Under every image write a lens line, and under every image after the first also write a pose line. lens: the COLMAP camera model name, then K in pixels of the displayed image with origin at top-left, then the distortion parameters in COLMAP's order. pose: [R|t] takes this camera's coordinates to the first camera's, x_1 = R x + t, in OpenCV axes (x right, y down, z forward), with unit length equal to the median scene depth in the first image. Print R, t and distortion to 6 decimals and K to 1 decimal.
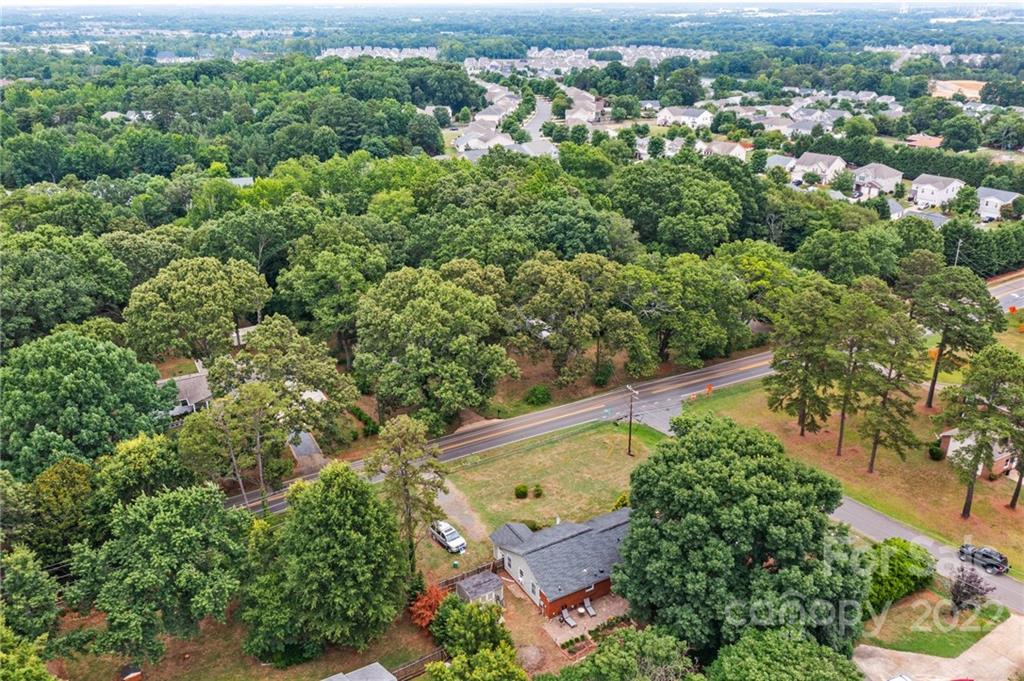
lens RADIAL K [[827.2, 0, 512.0], [0, 827.2, 340.5], [0, 0, 1]] dist [-0.000008, 0.000635]
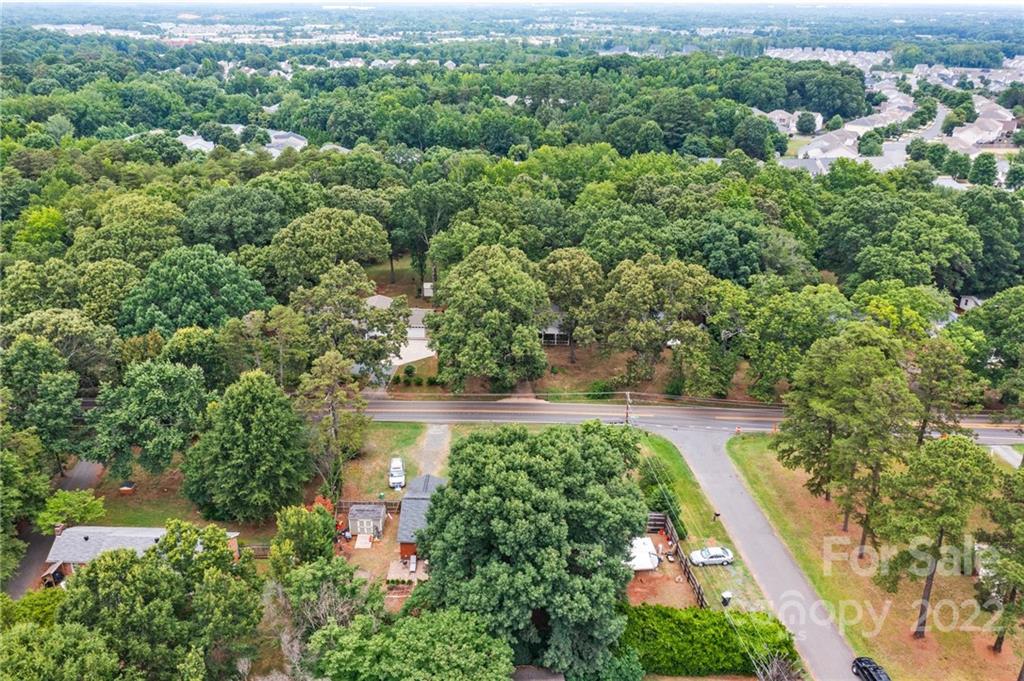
lens RADIAL K [[827.2, 0, 512.0], [0, 827.2, 340.5], [0, 0, 1]] dist [-0.000008, 0.000635]
pose [[0.848486, 0.208656, -0.486347, 0.180006], [-0.207771, 0.976545, 0.056486, -0.012240], [0.486727, 0.053121, 0.871938, 0.023846]]
